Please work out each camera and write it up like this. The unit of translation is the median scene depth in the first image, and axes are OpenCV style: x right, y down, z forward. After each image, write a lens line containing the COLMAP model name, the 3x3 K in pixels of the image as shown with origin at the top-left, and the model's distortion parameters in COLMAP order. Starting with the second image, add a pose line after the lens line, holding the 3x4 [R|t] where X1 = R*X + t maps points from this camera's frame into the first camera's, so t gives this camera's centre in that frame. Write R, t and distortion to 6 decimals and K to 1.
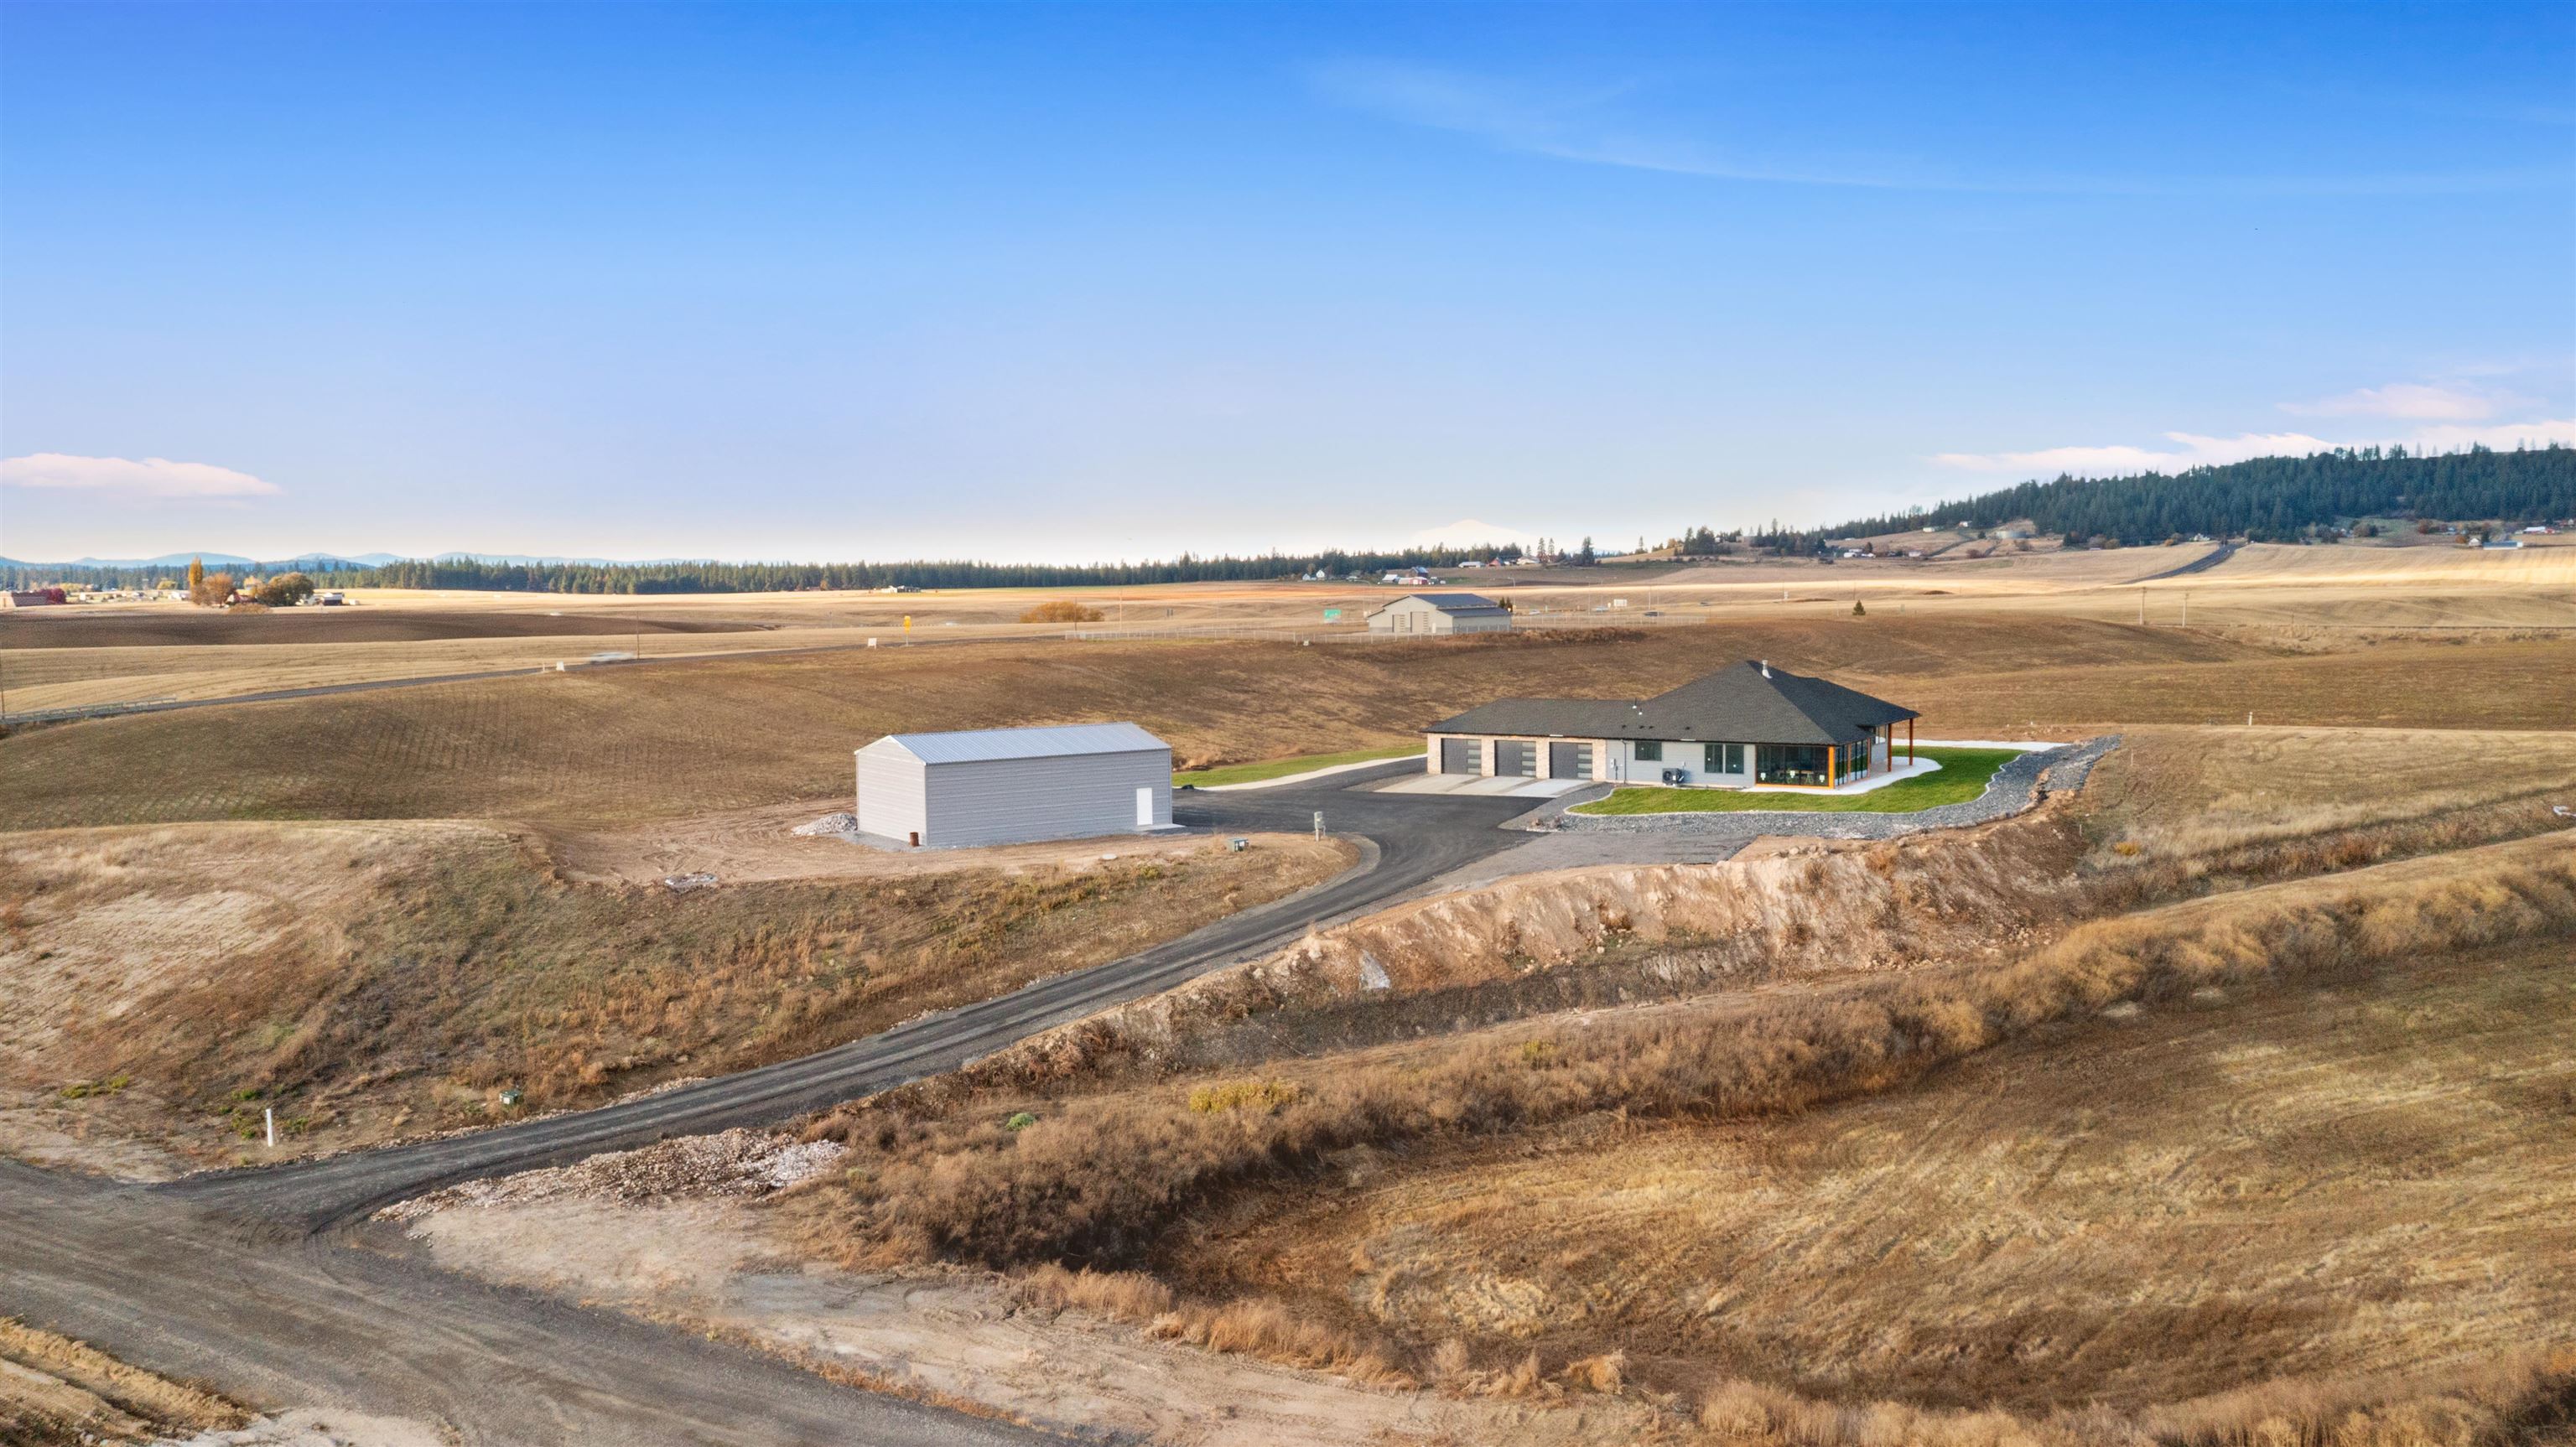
lens RADIAL K [[1994.4, 0, 1296.8], [0, 1994.4, 724.6], [0, 0, 1]] dist [-0.016702, 0.002103]
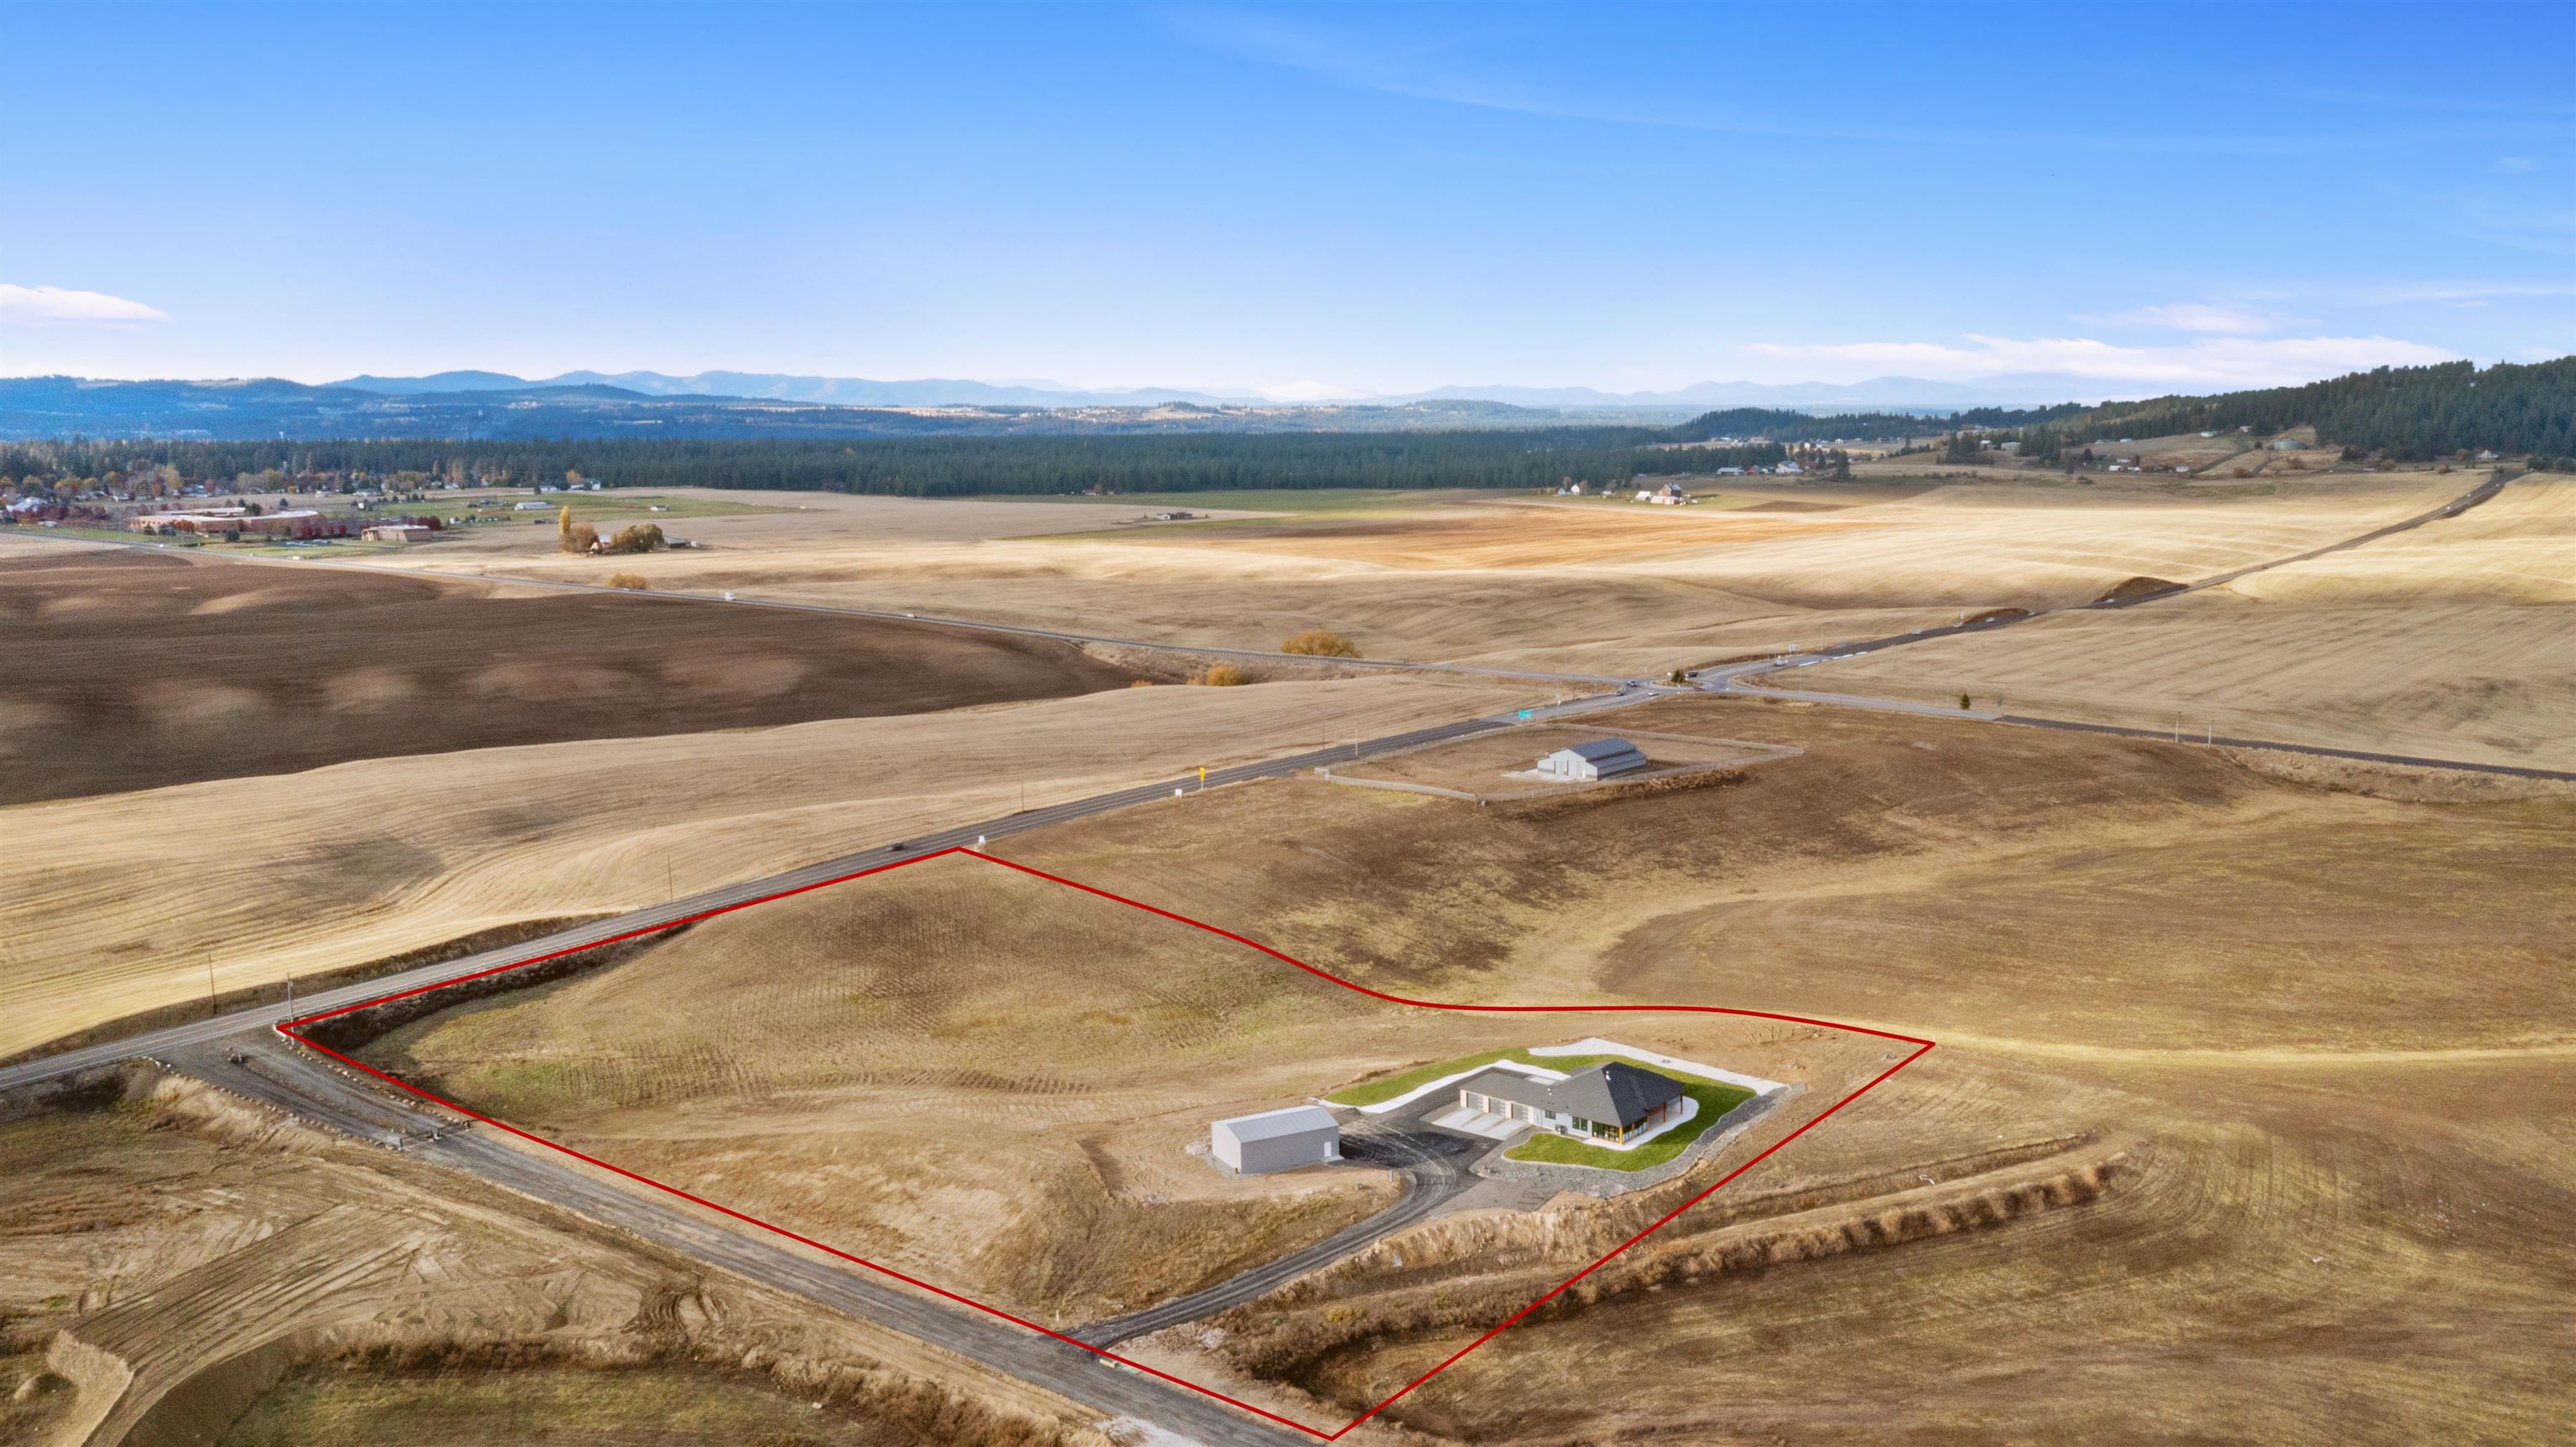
lens RADIAL K [[1994.4, 0, 1279.0], [0, 1994.4, 720.9], [0, 0, 1]] dist [-0.016702, 0.002103]
pose [[0.990054, 0.010747, -0.140273, 0.252699], [-0.002179, 0.998130, 0.061095, -0.791146], [0.140668, -0.060182, 0.988226, -1.746302]]
